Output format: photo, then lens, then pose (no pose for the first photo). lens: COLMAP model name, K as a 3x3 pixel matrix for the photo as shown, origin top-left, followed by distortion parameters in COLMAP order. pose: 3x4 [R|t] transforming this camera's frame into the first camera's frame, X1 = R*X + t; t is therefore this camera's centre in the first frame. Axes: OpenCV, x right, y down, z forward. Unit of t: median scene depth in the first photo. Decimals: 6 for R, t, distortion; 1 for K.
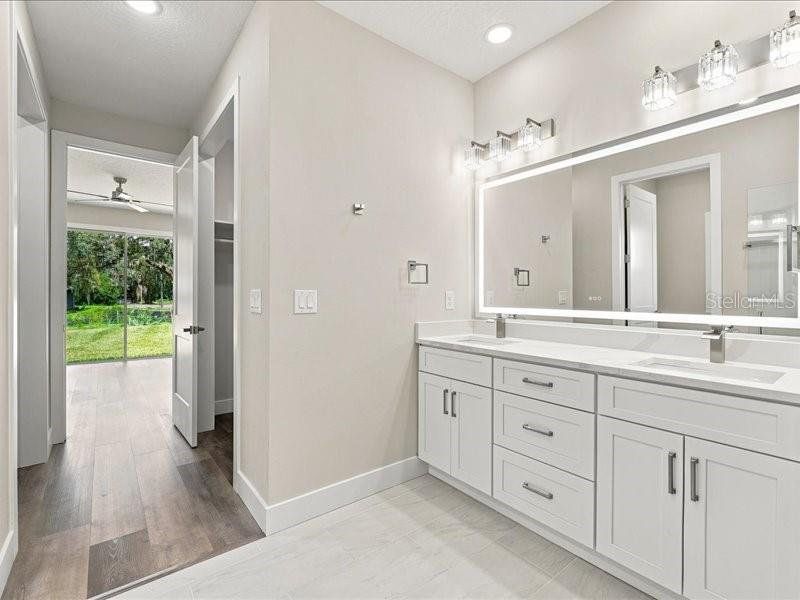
lens RADIAL K [[387.7, 0, 402.0], [0, 387.7, 296.6], [0, 0, 1]] dist [-0.001664, 0.000511]
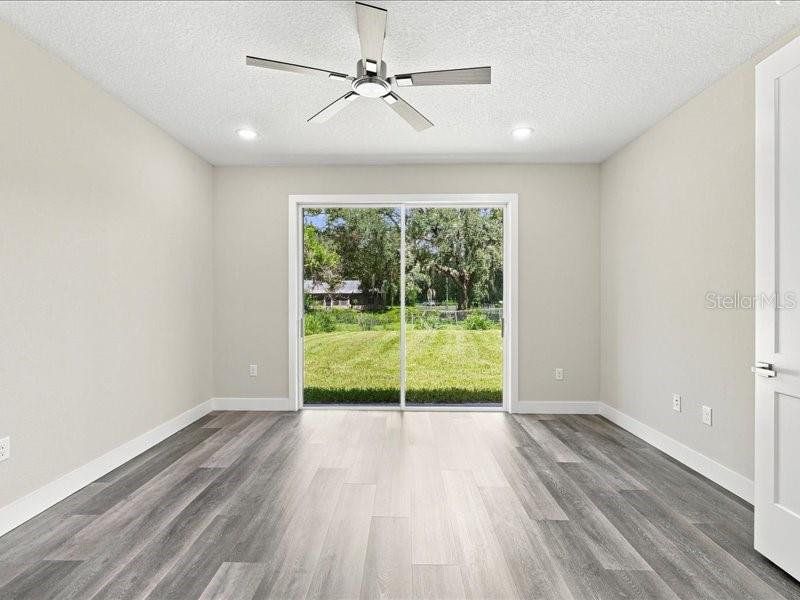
lens RADIAL K [[387.7, 0, 398.6], [0, 387.7, 299.8], [0, 0, 1]] dist [-0.001664, 0.000511]
pose [[0.779946, -0.001619, -0.625845, -0.074170], [0.001152, 0.999999, -0.001151, 0.003286], [0.625846, 0.000177, 0.779947, 0.110759]]
